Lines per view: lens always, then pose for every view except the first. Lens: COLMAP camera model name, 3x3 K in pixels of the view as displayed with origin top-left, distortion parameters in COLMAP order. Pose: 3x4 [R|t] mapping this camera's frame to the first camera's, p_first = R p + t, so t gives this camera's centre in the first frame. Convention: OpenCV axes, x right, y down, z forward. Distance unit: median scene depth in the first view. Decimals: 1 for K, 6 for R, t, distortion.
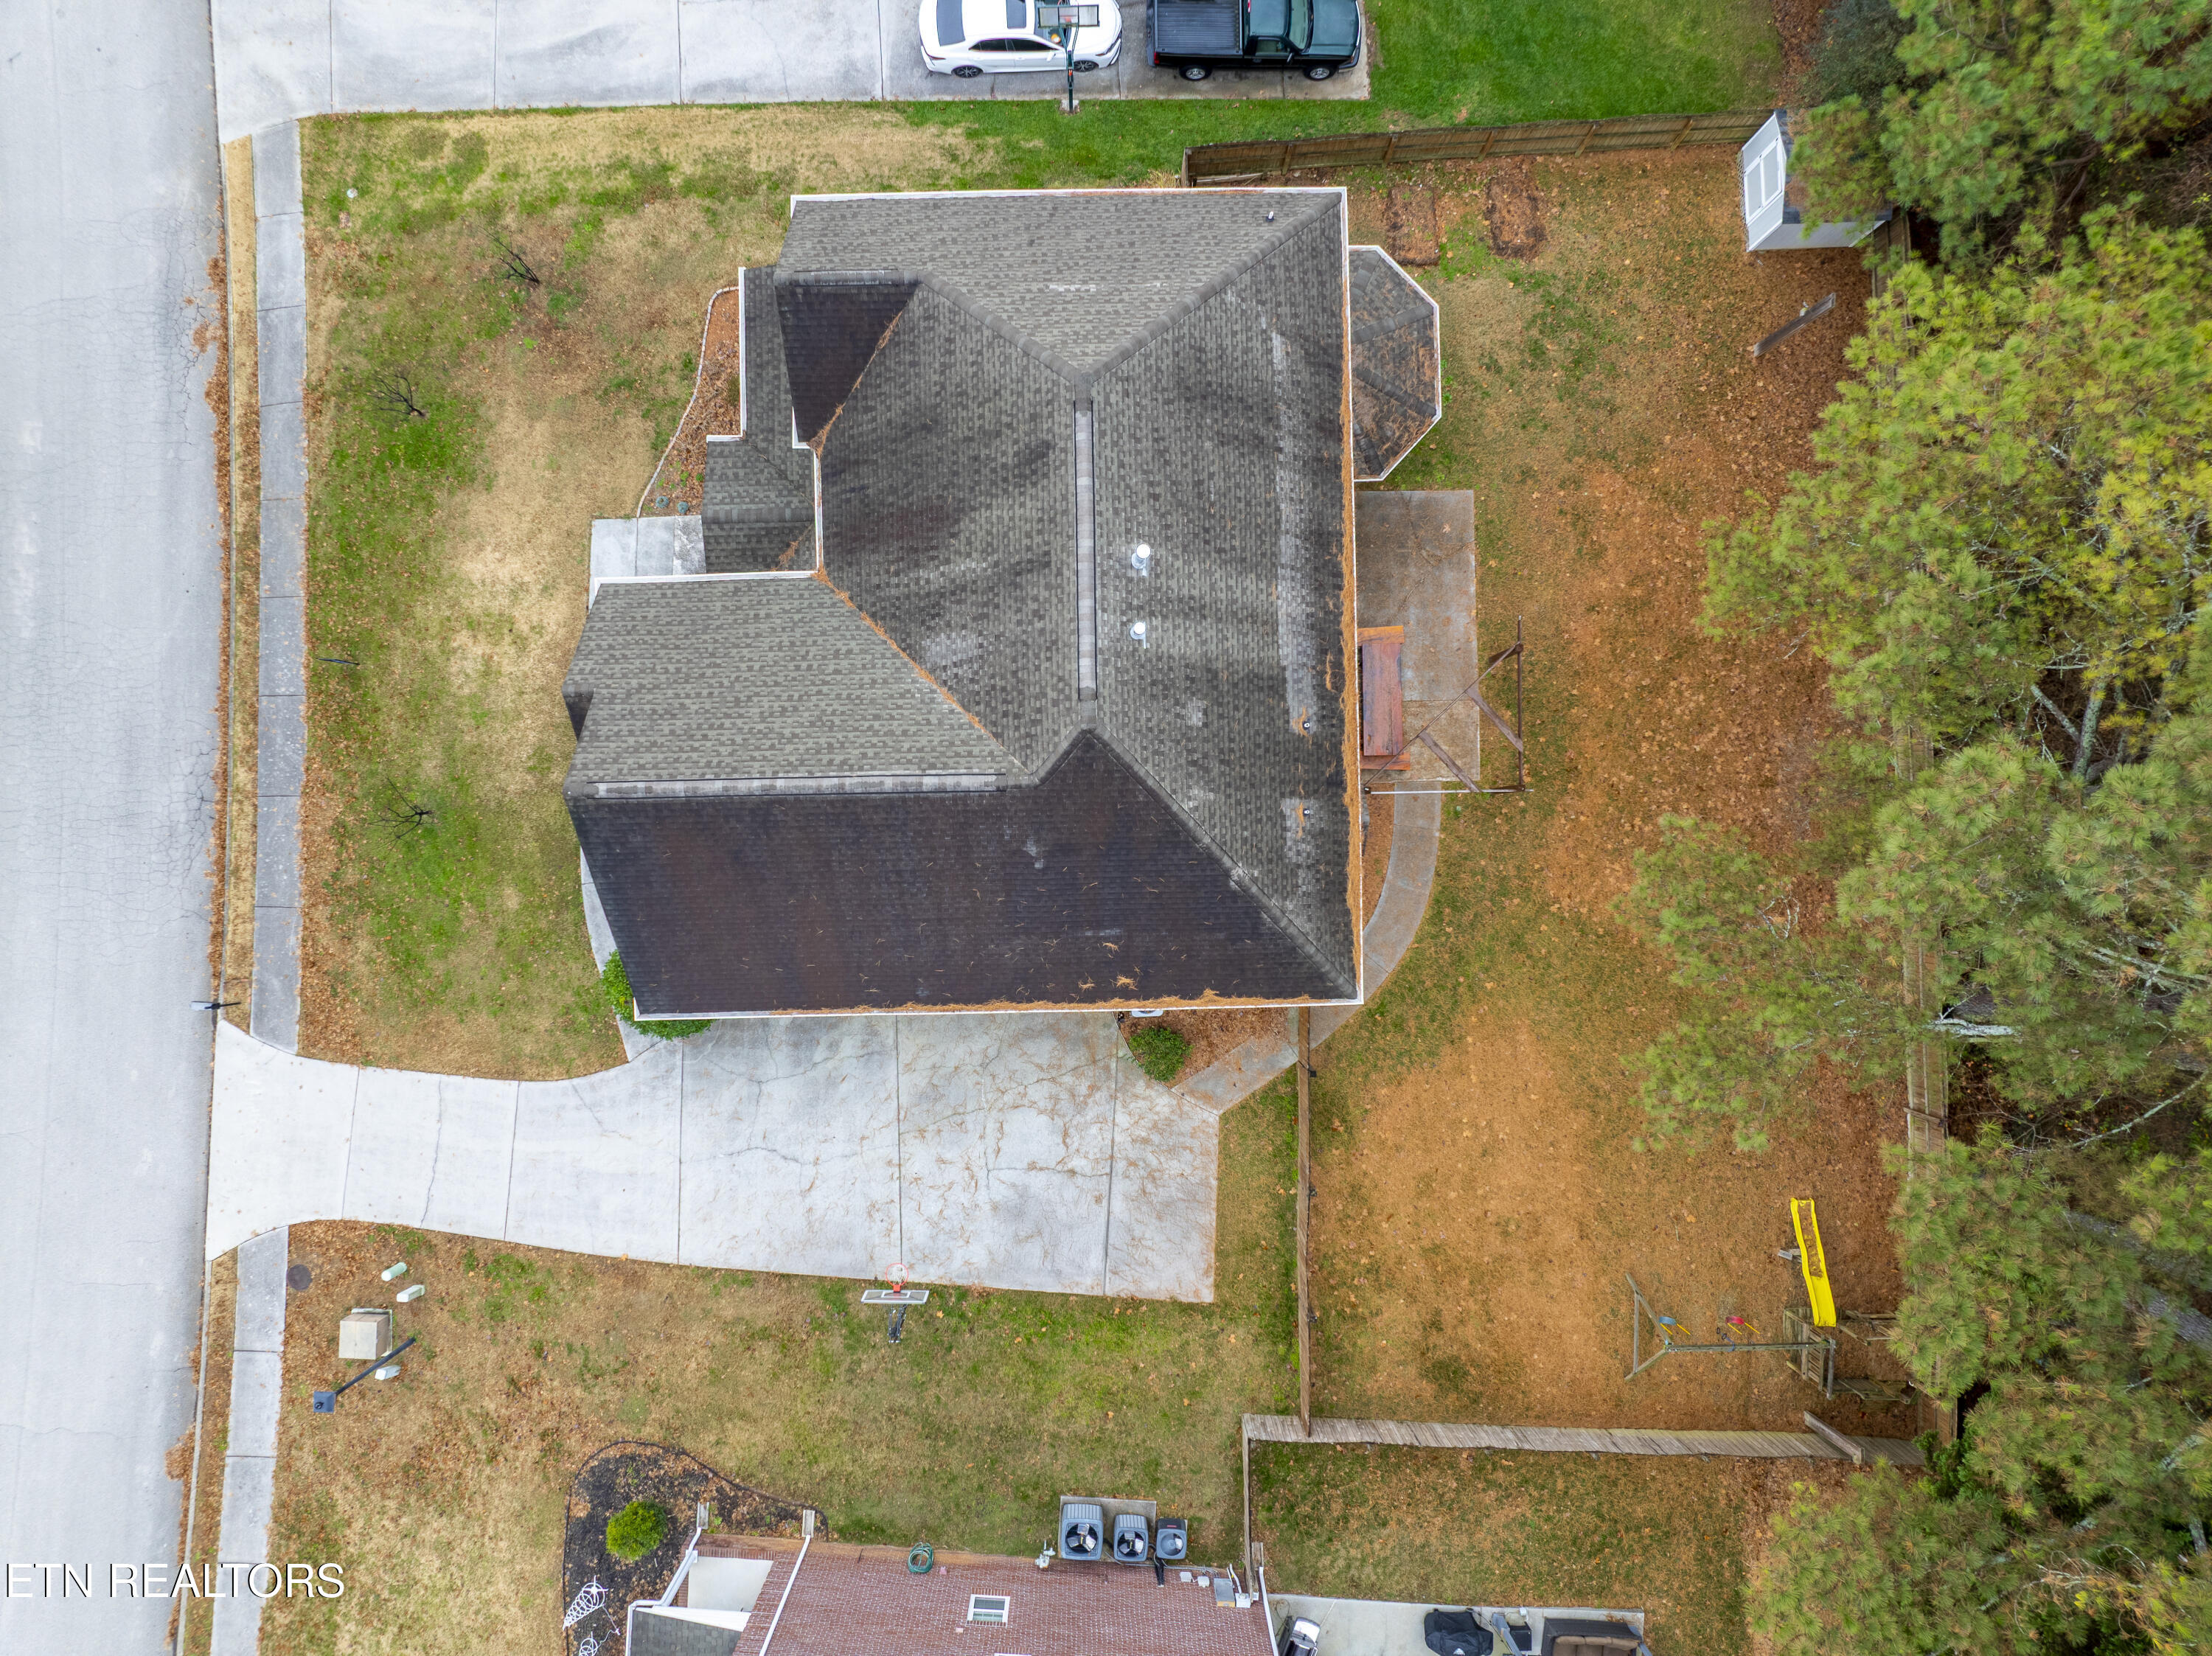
lens RADIAL K [[1546.4, 0, 1106.5], [0, 1546.4, 836.3], [0, 0, 1]] dist [-0.029014, -0.005977]
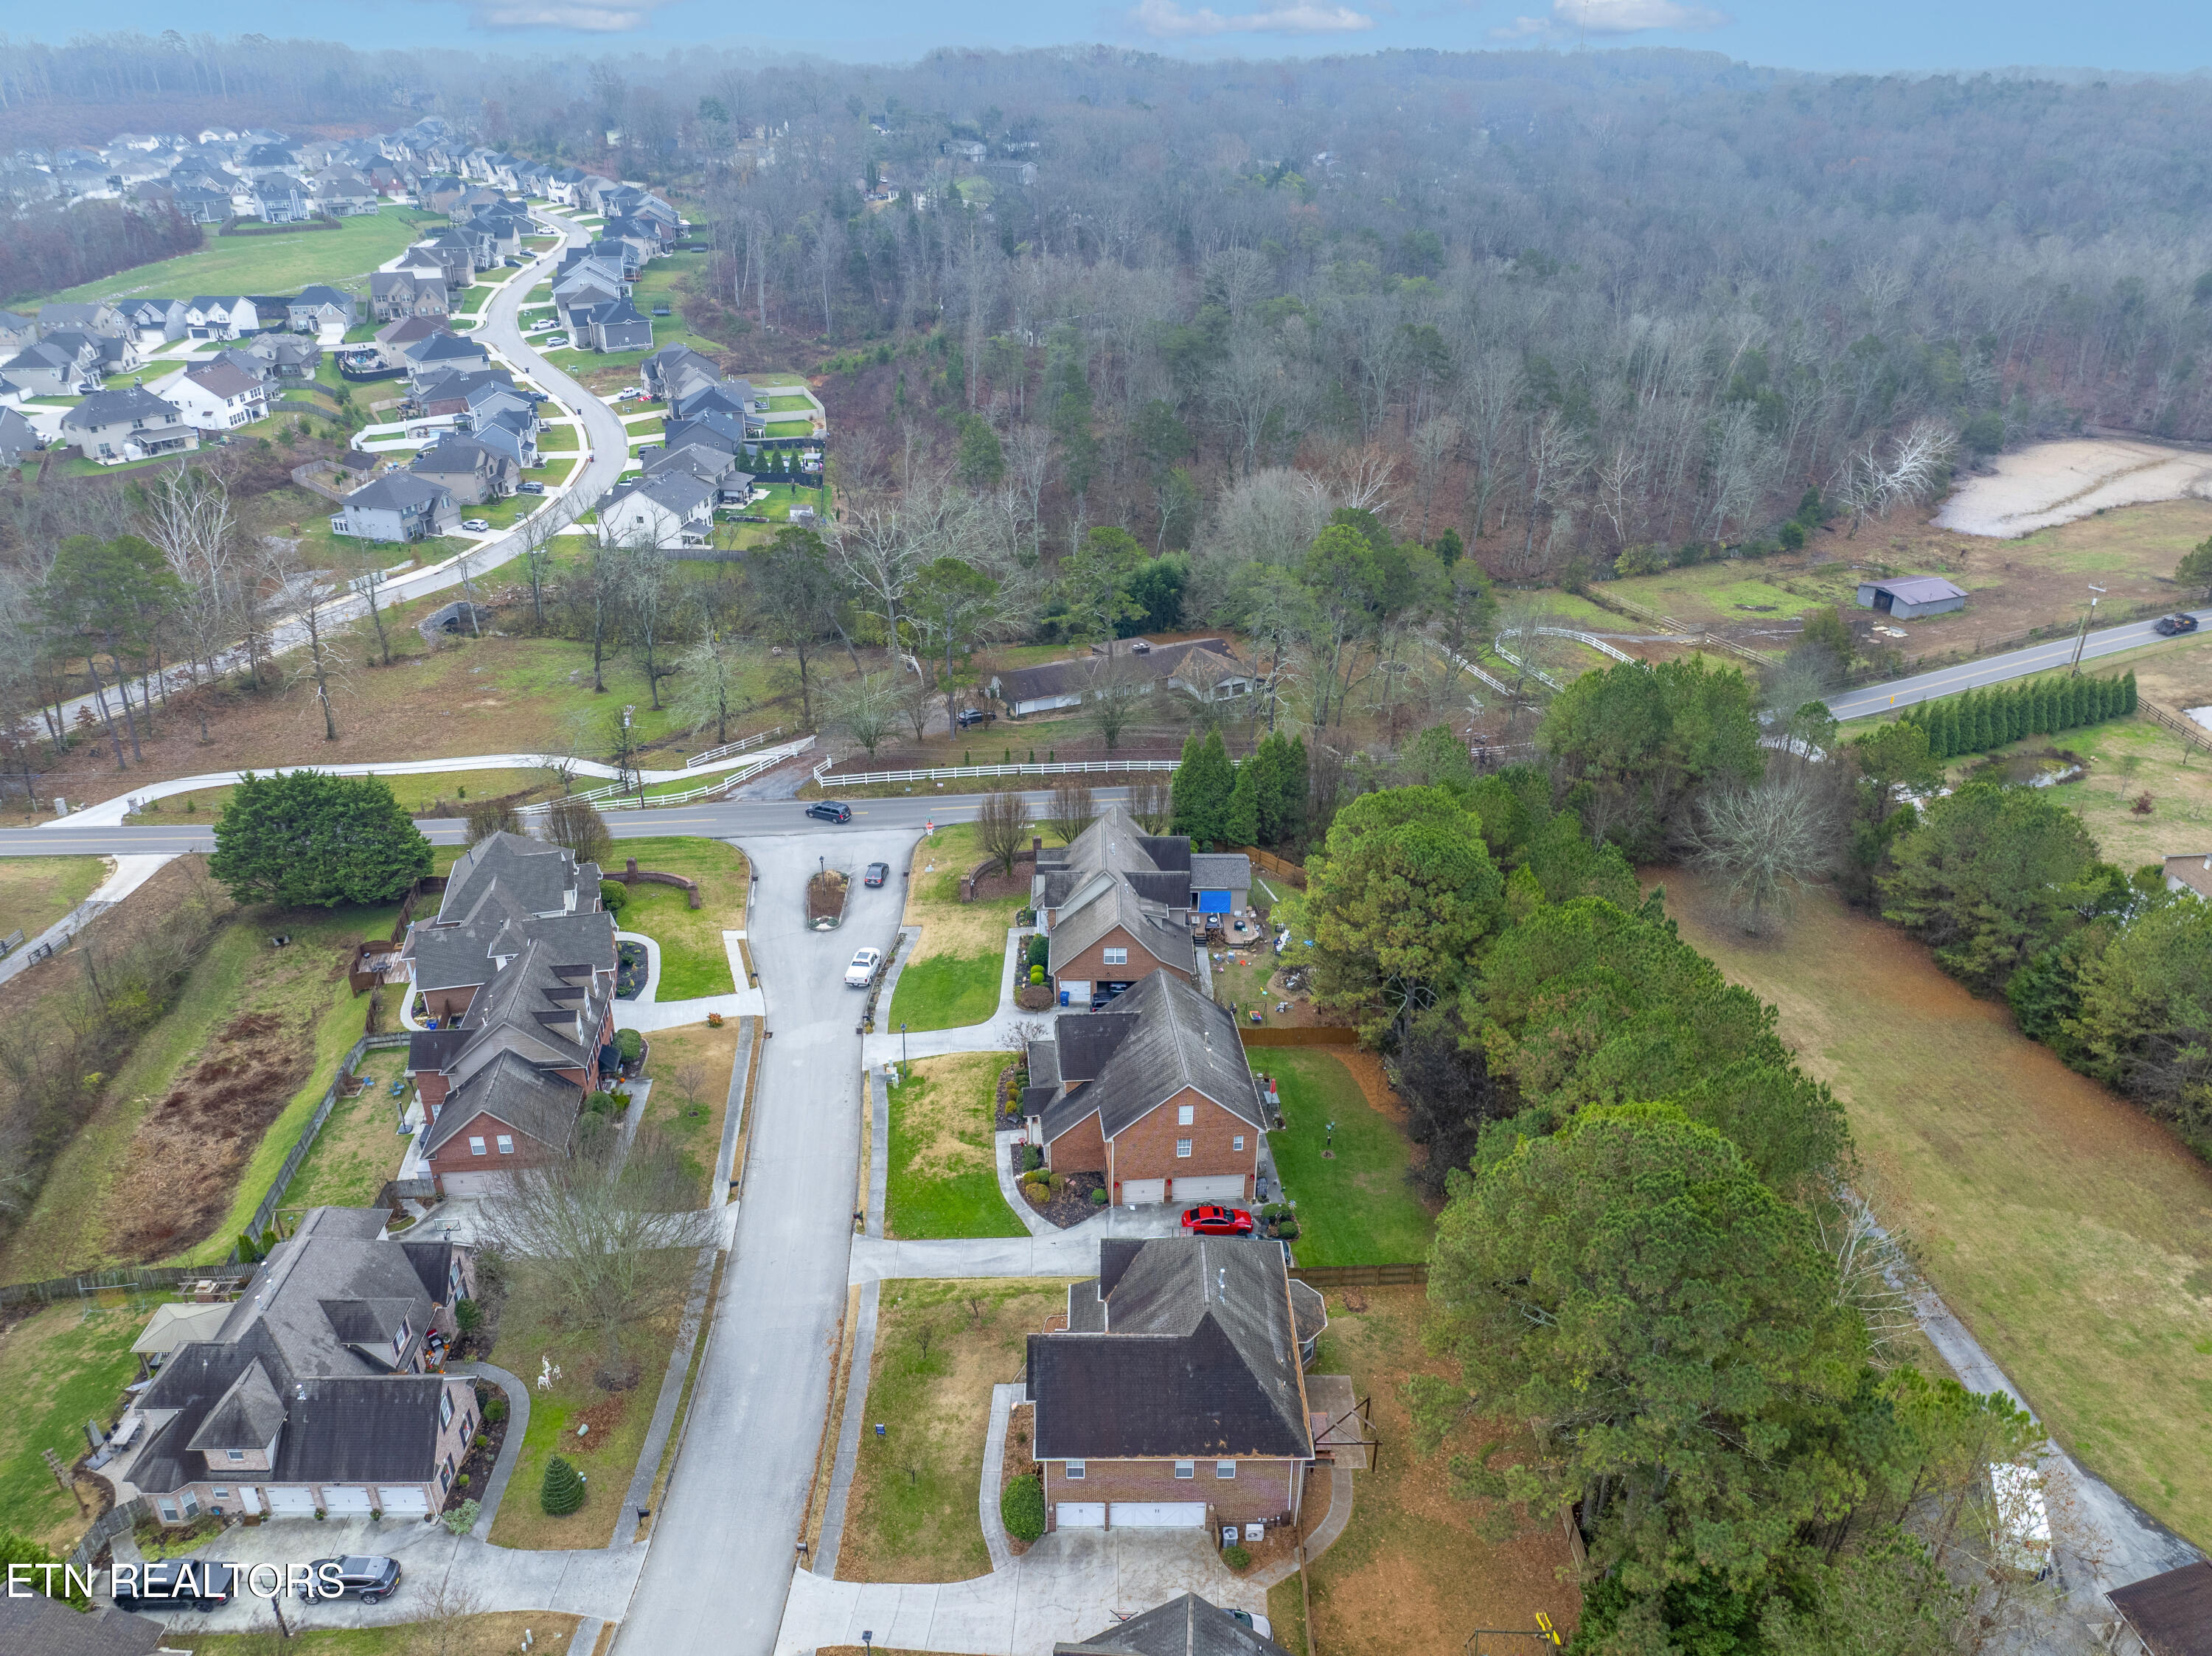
lens RADIAL K [[1546.4, 0, 1096.2], [0, 1546.4, 834.0], [0, 0, 1]] dist [-0.029014, -0.005977]
pose [[0.999787, 0.006691, -0.019507, -0.132797], [-0.020389, 0.462762, -0.886248, 1.620560], [0.003097, 0.886458, 0.462800, -0.952223]]
